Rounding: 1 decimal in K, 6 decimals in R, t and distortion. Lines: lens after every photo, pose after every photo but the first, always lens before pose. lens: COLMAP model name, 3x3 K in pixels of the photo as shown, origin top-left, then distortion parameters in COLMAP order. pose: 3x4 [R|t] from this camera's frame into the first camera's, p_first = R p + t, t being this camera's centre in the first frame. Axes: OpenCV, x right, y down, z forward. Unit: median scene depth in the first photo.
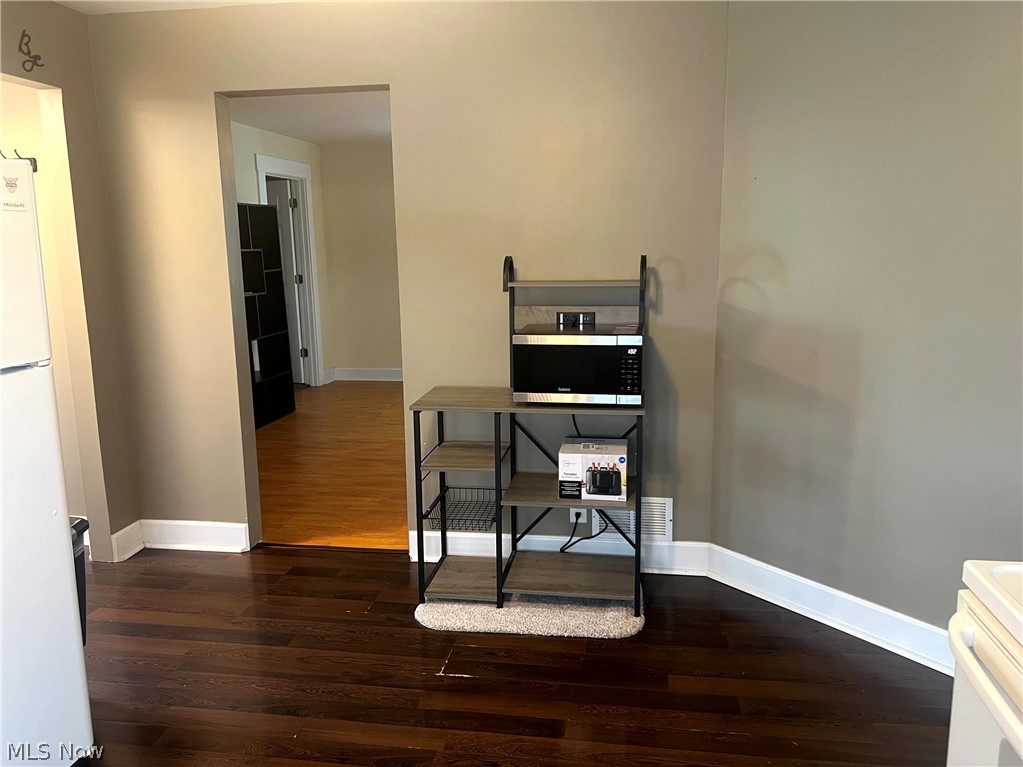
lens RADIAL K [[768.1, 0, 516.5], [0, 768.1, 378.3], [0, 0, 1]] dist [-0.000533, -0.007724]
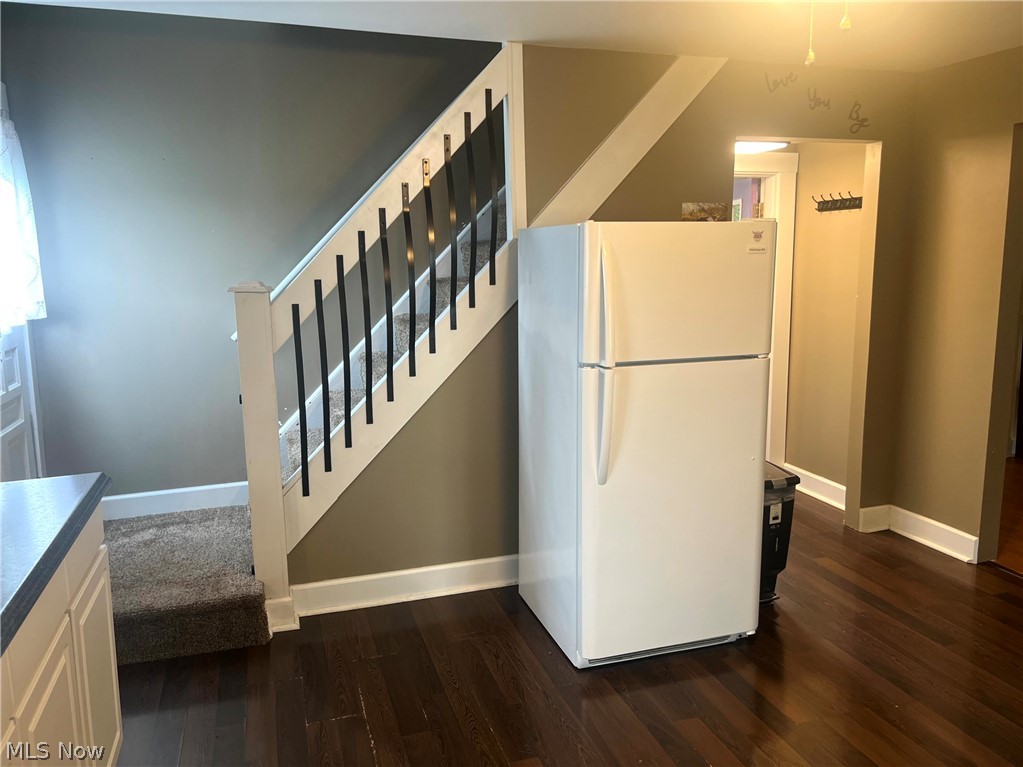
lens RADIAL K [[768.1, 0, 516.5], [0, 768.1, 378.3], [0, 0, 1]] dist [-0.000533, -0.007724]
pose [[0.450943, 0.146228, -0.880493, 0.261695], [-0.150261, 0.984846, 0.086602, -0.019176], [0.879814, 0.093251, 0.466082, -0.051332]]
